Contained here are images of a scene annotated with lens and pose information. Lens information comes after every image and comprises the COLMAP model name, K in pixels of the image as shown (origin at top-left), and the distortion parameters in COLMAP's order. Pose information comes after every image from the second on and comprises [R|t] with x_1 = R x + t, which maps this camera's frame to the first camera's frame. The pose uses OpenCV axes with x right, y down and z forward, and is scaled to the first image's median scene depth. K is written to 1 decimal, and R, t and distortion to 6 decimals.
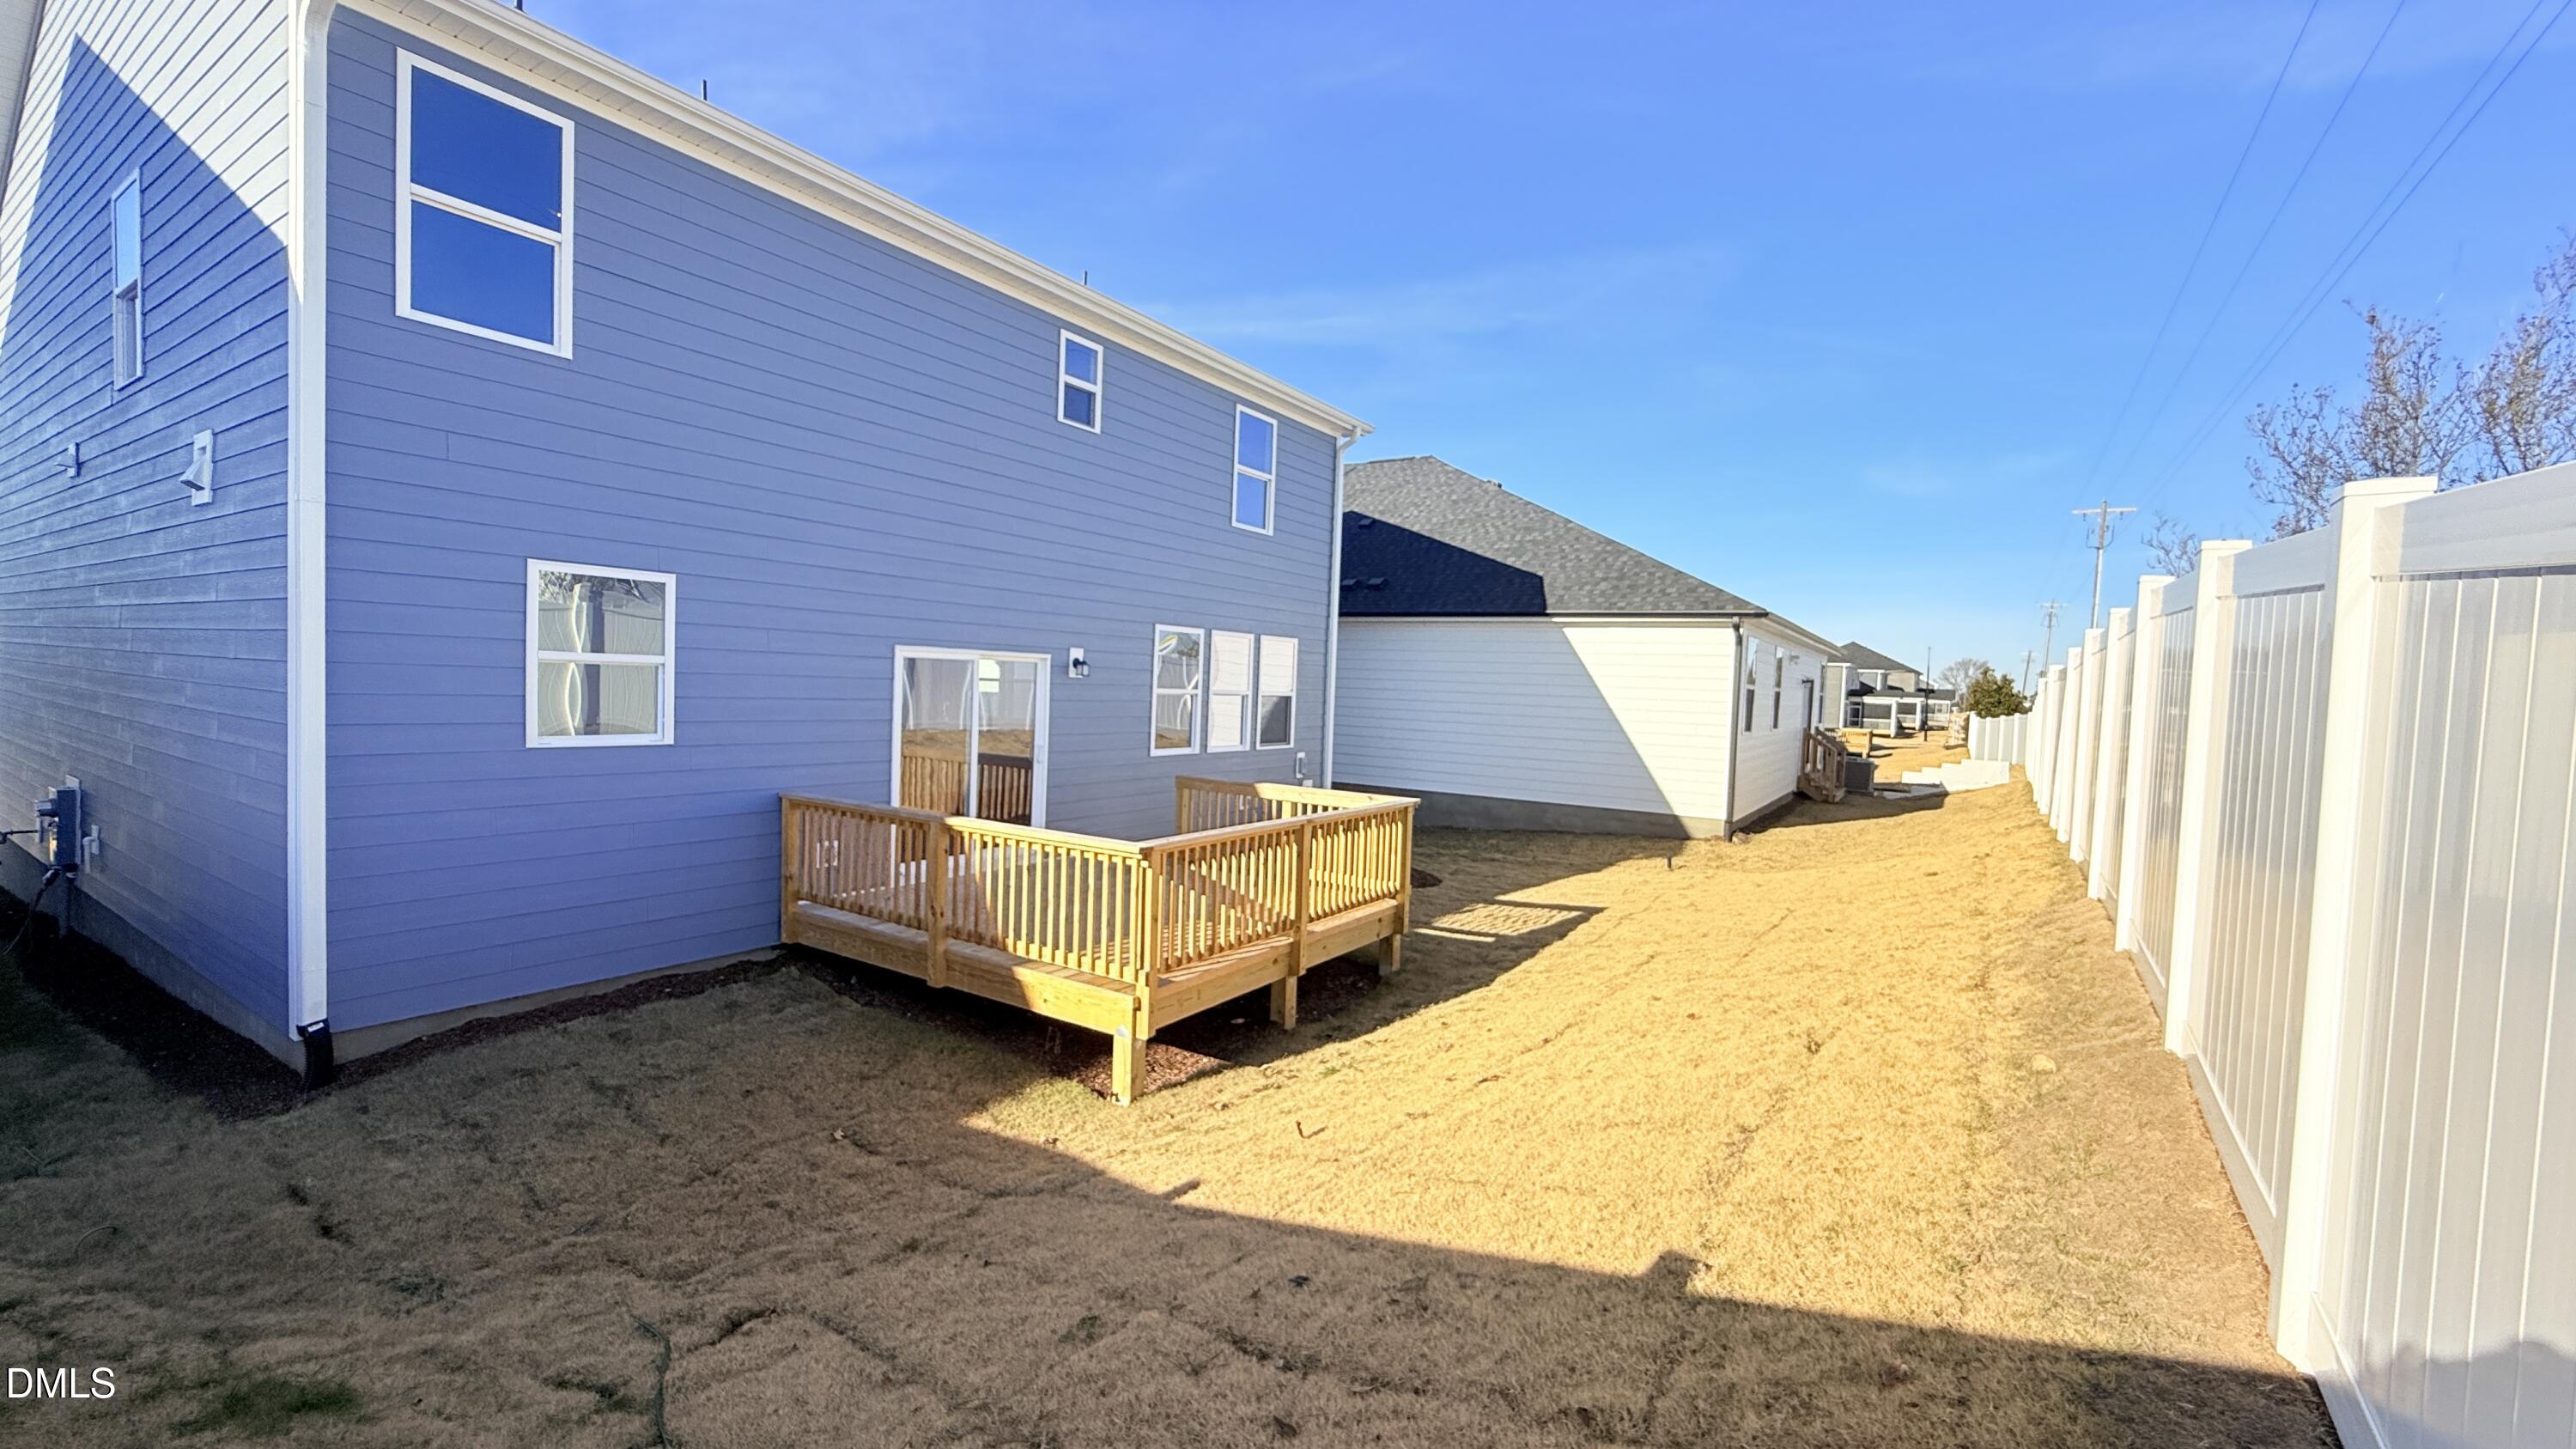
lens RADIAL K [[1028.0, 0, 1294.3], [0, 1028.0, 725.7], [0, 0, 1]] dist [0.000252, 0.000512]
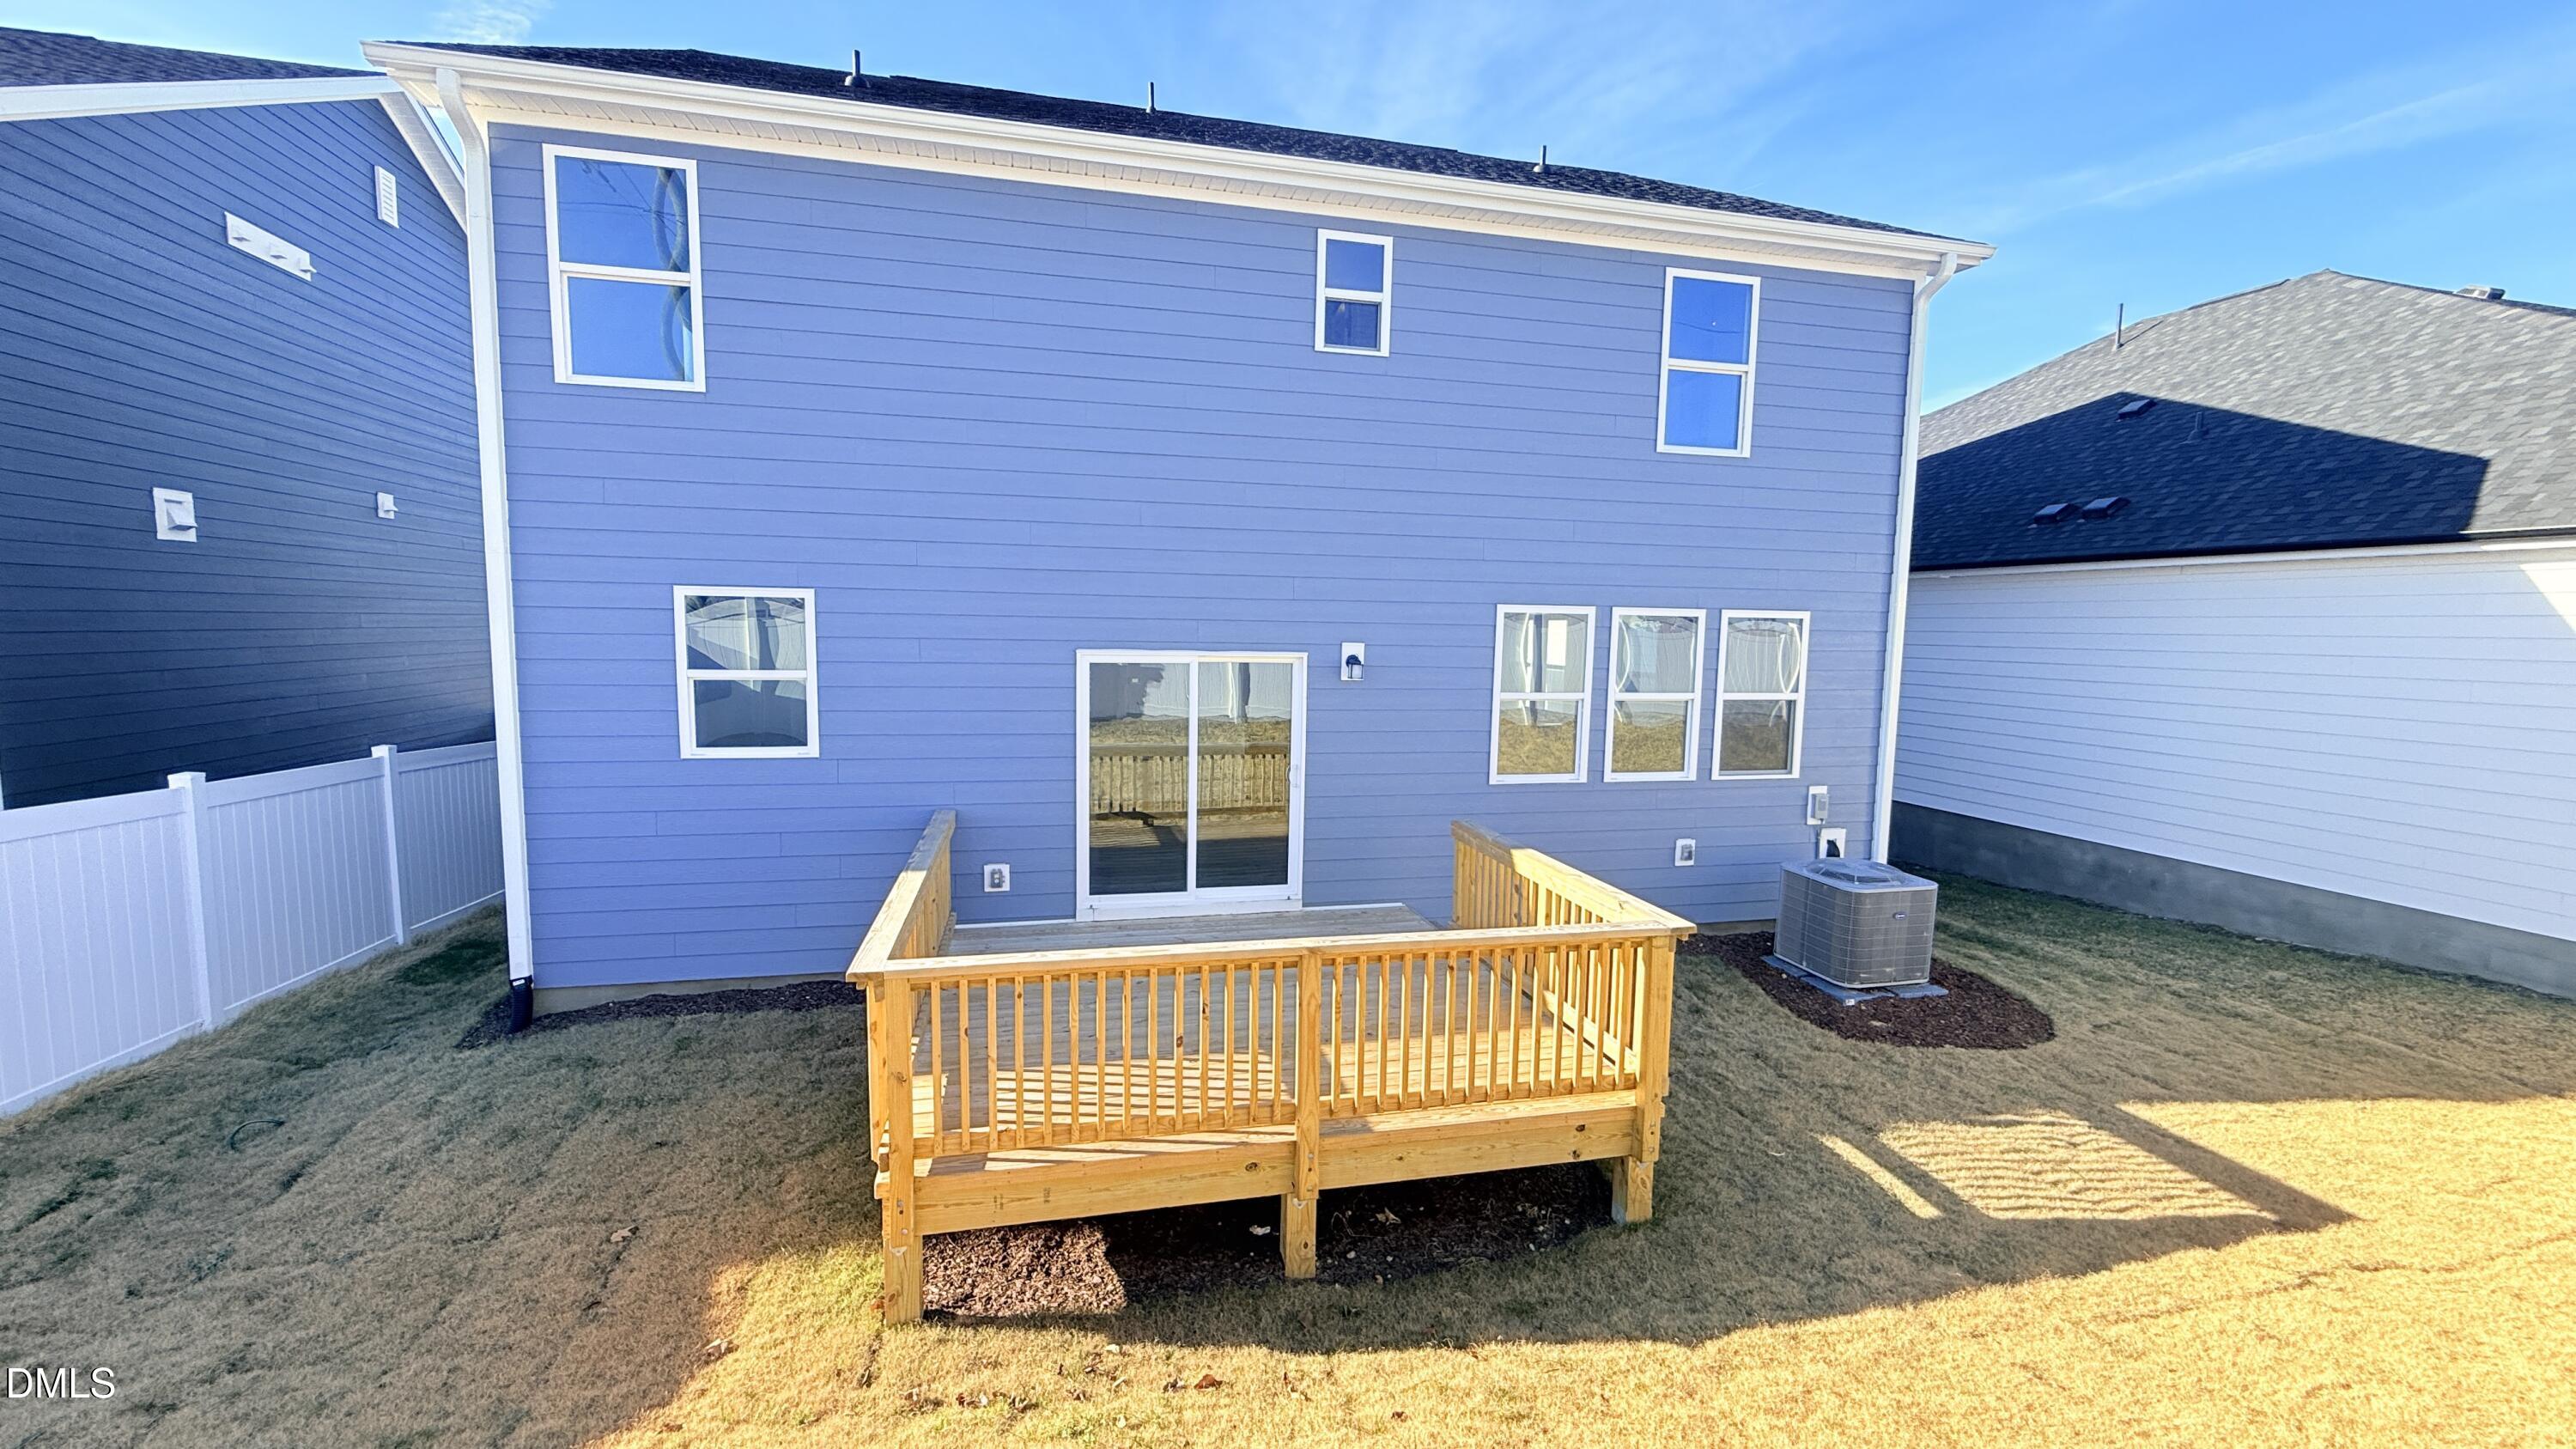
lens RADIAL K [[1028.0, 0, 1284.5], [0, 1028.0, 726.8], [0, 0, 1]] dist [0.000252, 0.000512]
pose [[0.719872, 0.042937, -0.692778, 0.297730], [-0.019842, 0.998950, 0.041294, -0.043973], [0.693823, -0.015980, 0.719968, 0.413183]]
